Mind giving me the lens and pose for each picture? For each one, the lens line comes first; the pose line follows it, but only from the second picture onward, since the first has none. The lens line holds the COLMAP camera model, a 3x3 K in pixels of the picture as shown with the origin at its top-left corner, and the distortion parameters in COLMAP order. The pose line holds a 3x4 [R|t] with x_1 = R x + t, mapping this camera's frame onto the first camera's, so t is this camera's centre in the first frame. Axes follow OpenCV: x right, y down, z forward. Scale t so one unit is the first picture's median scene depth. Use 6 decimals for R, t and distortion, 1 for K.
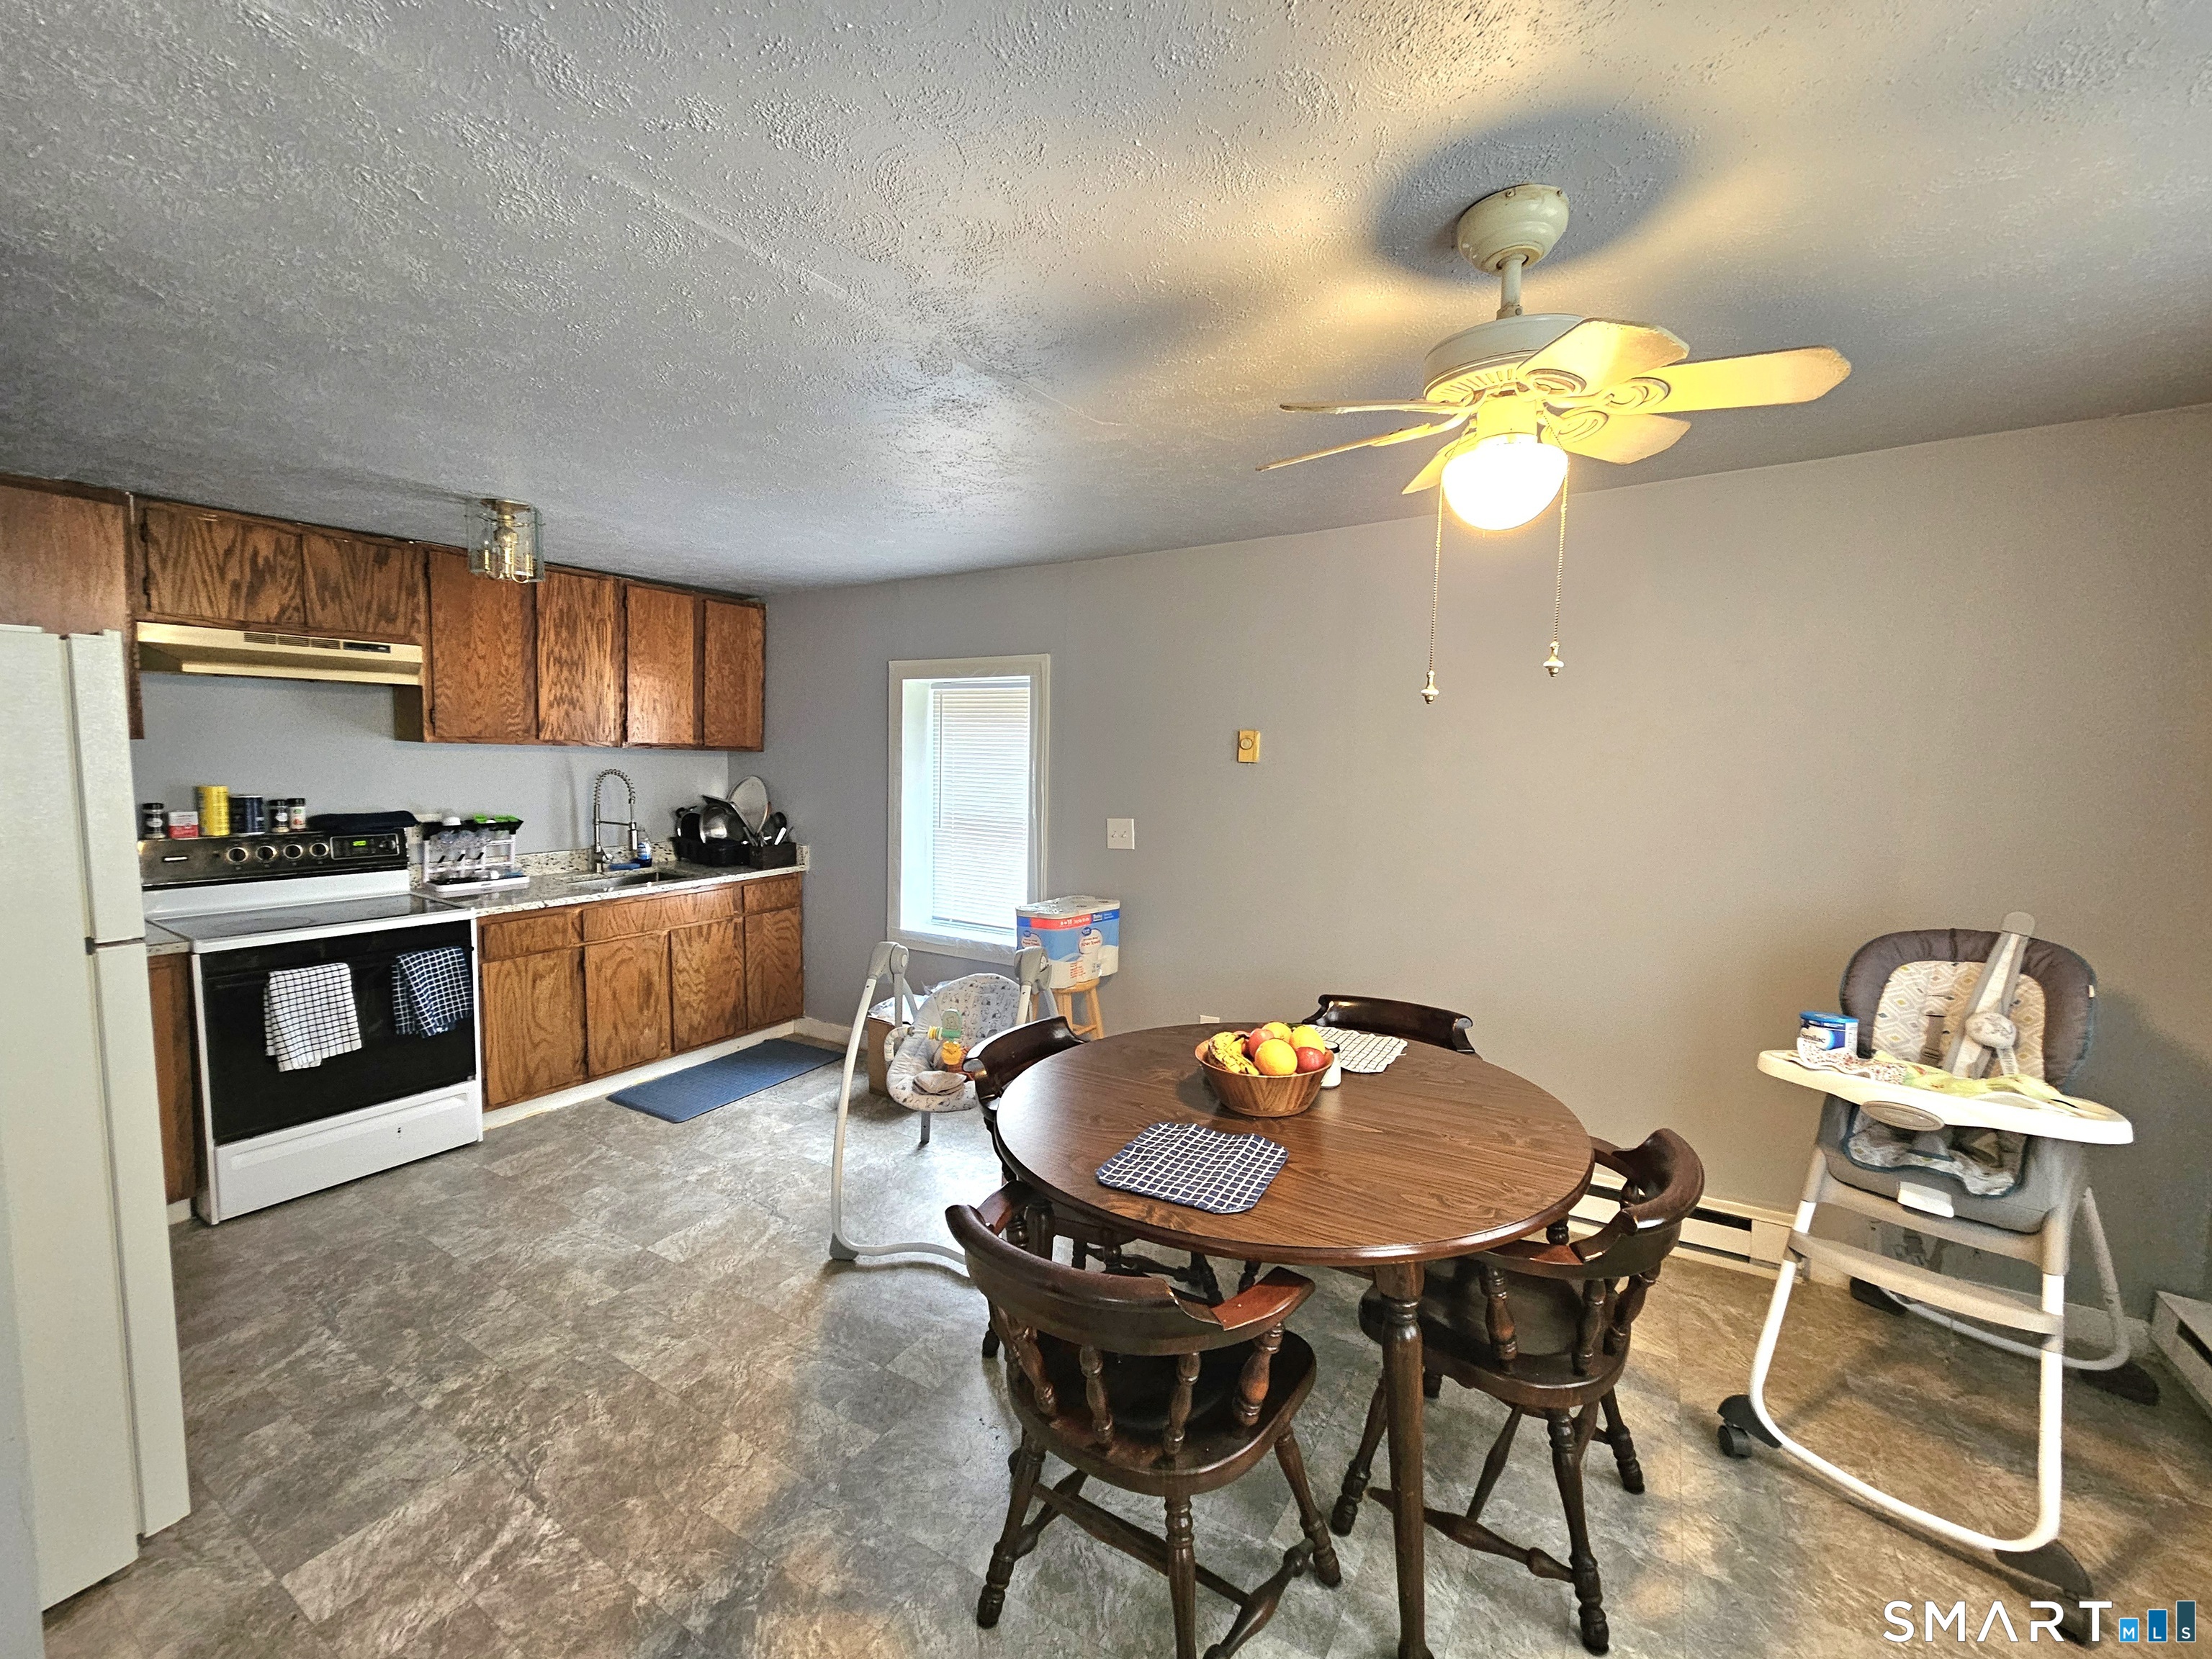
lens RADIAL K [[907.7, 0, 1109.4], [0, 907.7, 828.1], [0, 0, 1]] dist [0.000974, 0.000084]
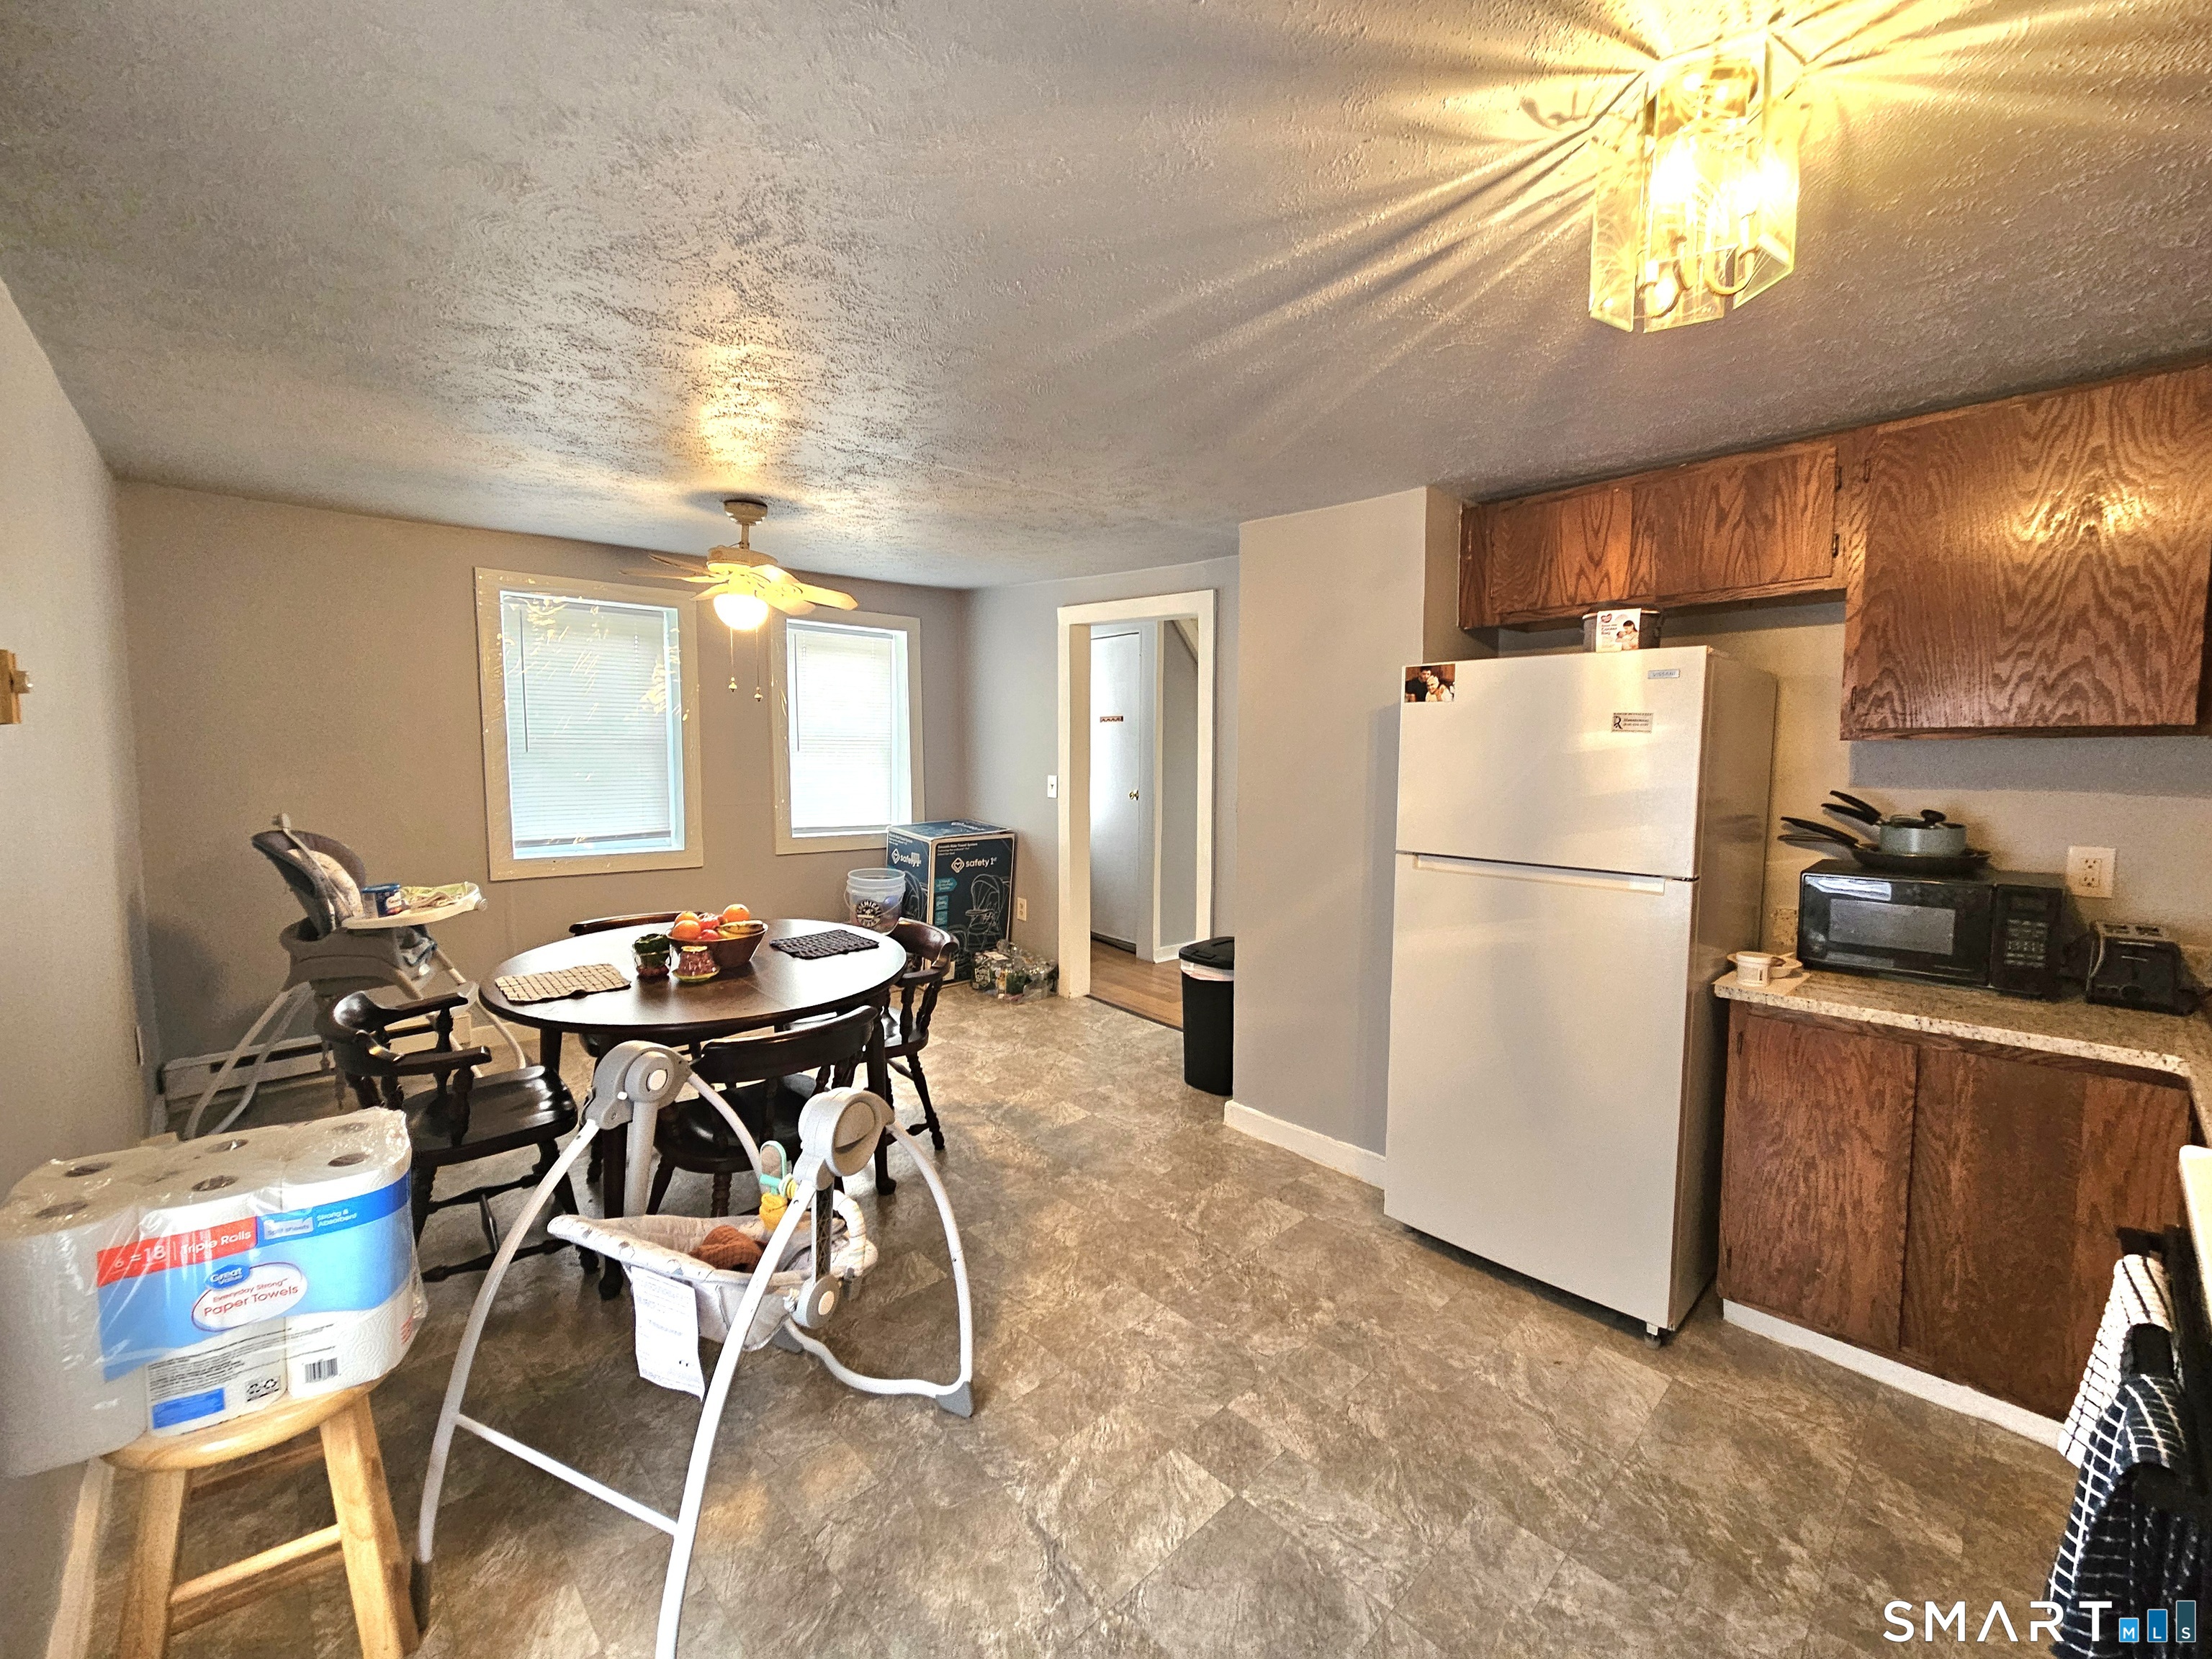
lens RADIAL K [[907.7, 0, 1117.5], [0, 907.7, 829.1], [0, 0, 1]] dist [0.000974, 0.000084]
pose [[-0.969186, -0.047944, 0.241617, -0.428166], [-0.003267, 0.983292, 0.182006, -0.096704], [-0.246307, 0.175608, -0.953150, 1.187080]]
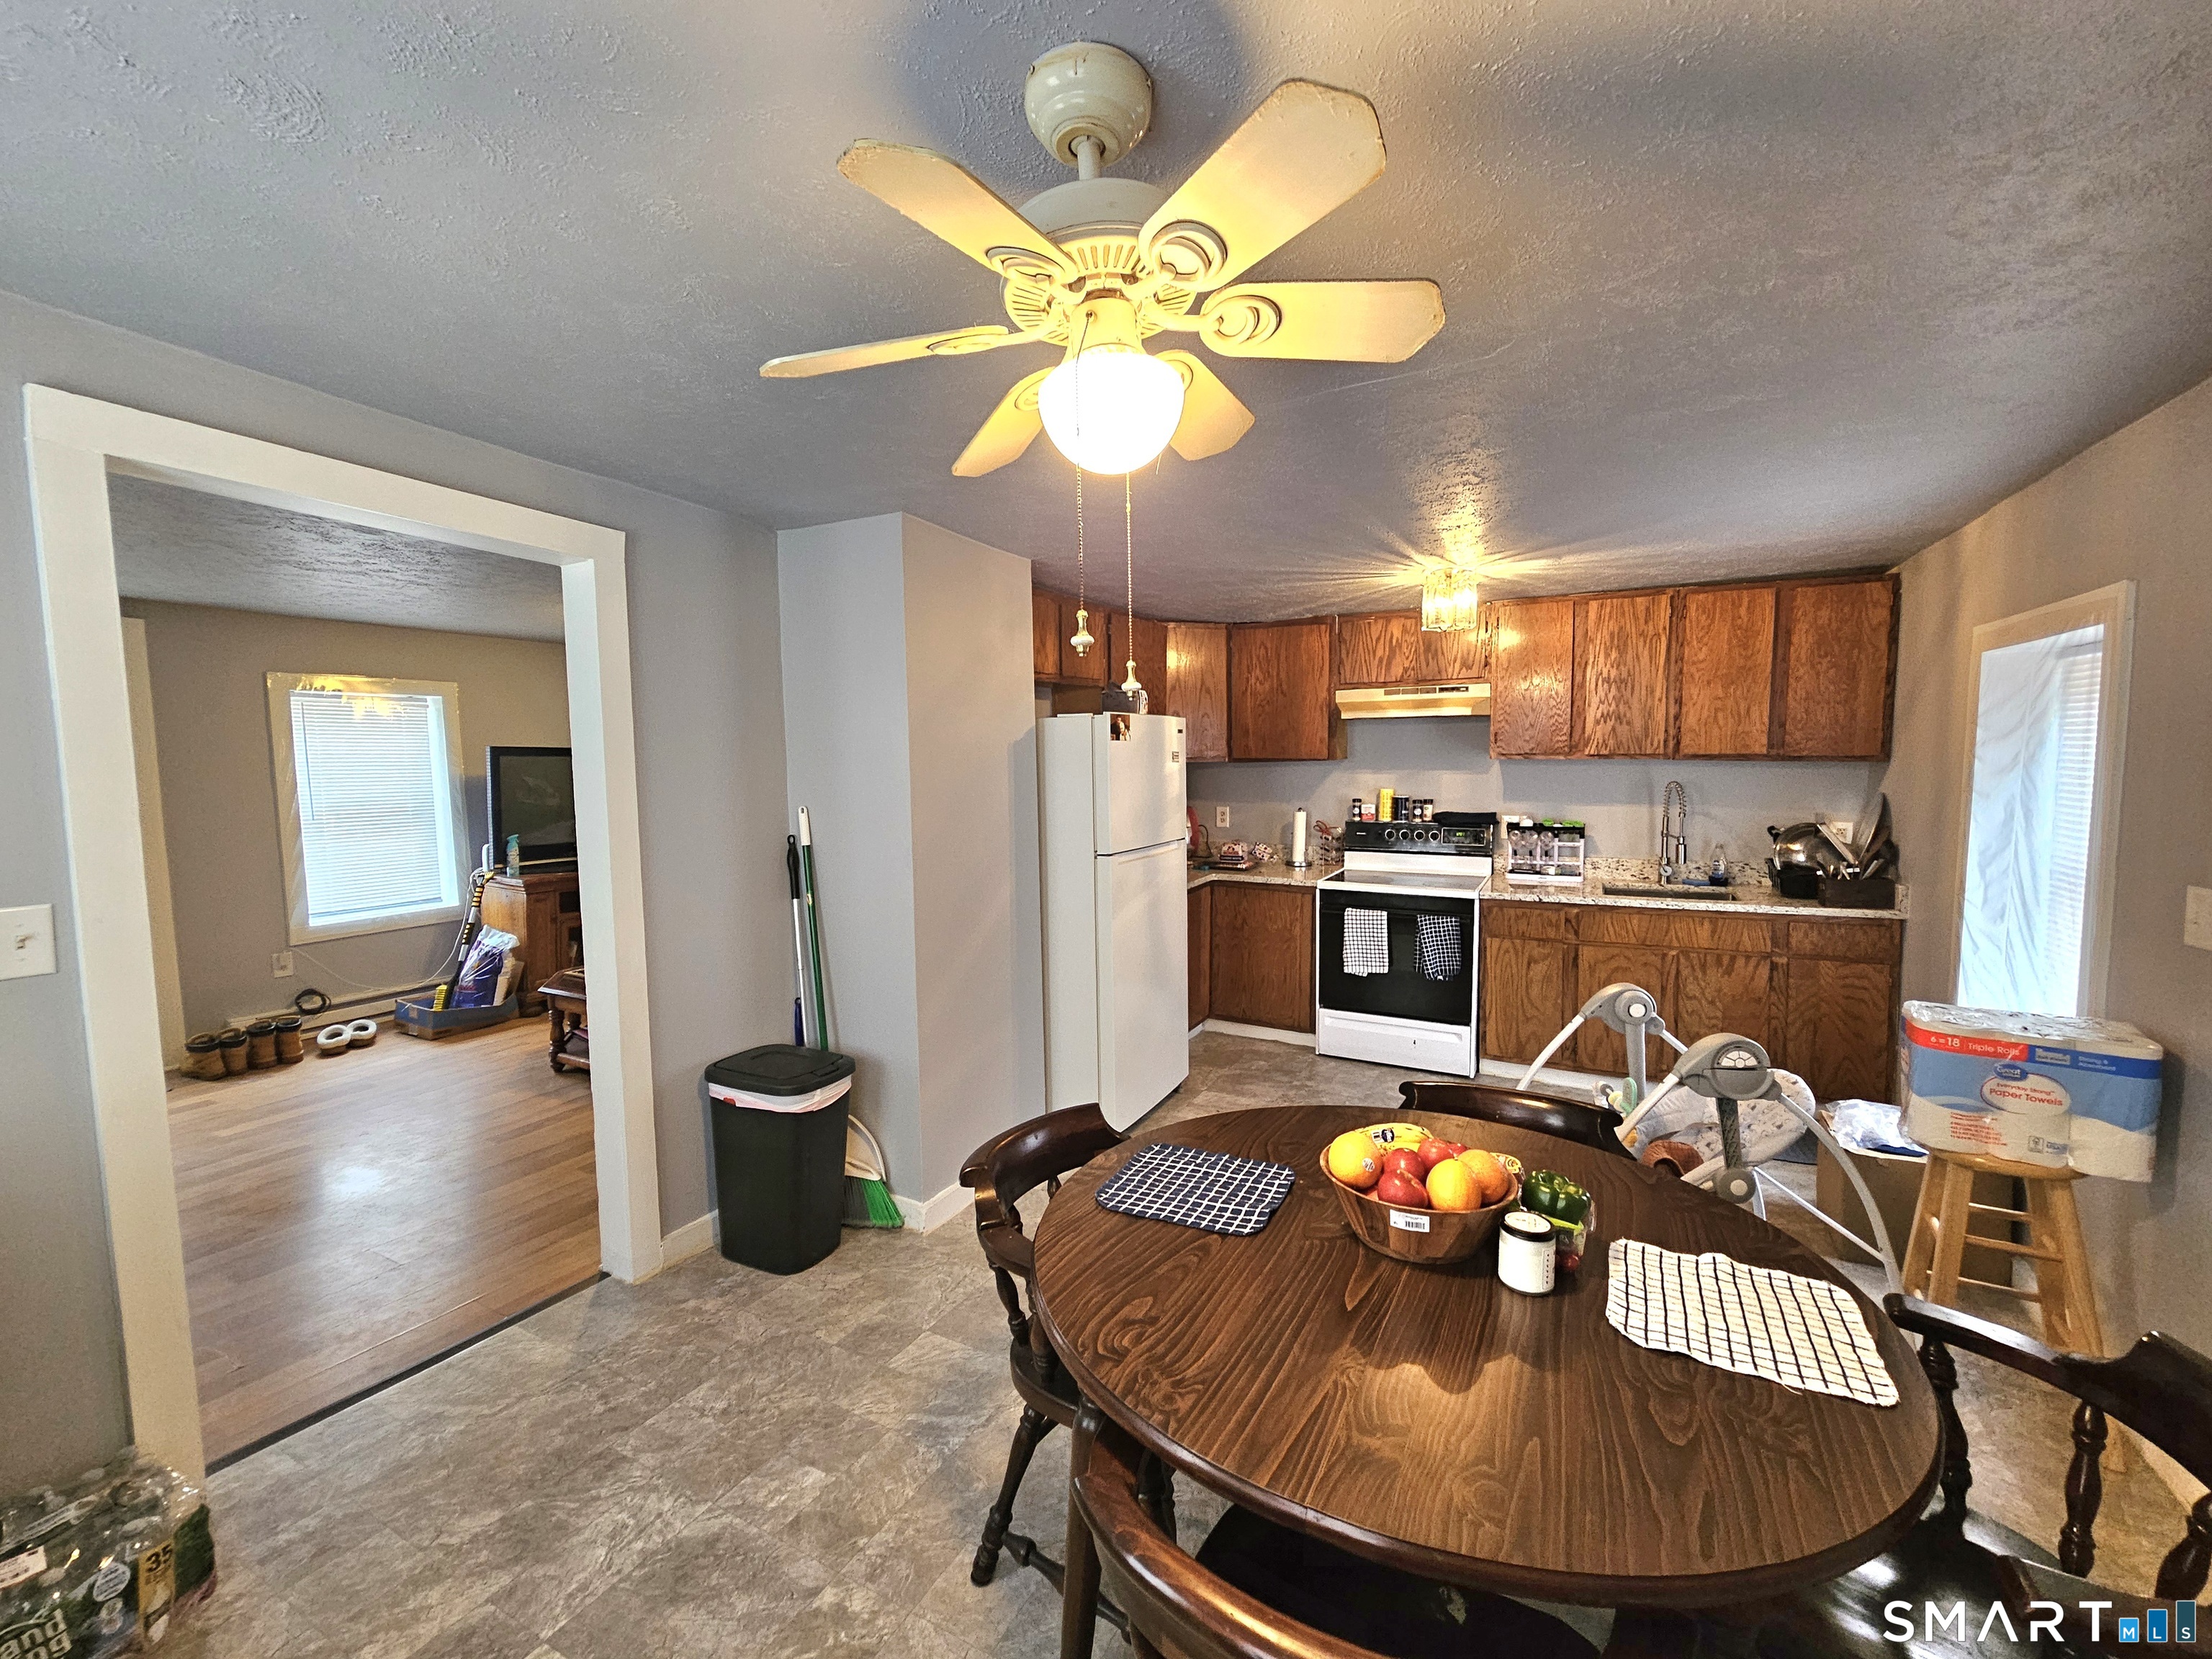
lens RADIAL K [[907.7, 0, 1108.0], [0, 907.7, 830.7], [0, 0, 1]] dist [0.000974, 0.000084]
pose [[0.071408, 0.062538, -0.995485, 0.468182], [-0.074929, 0.995549, 0.057168, -0.025663], [0.994629, 0.070508, 0.075776, 0.366019]]
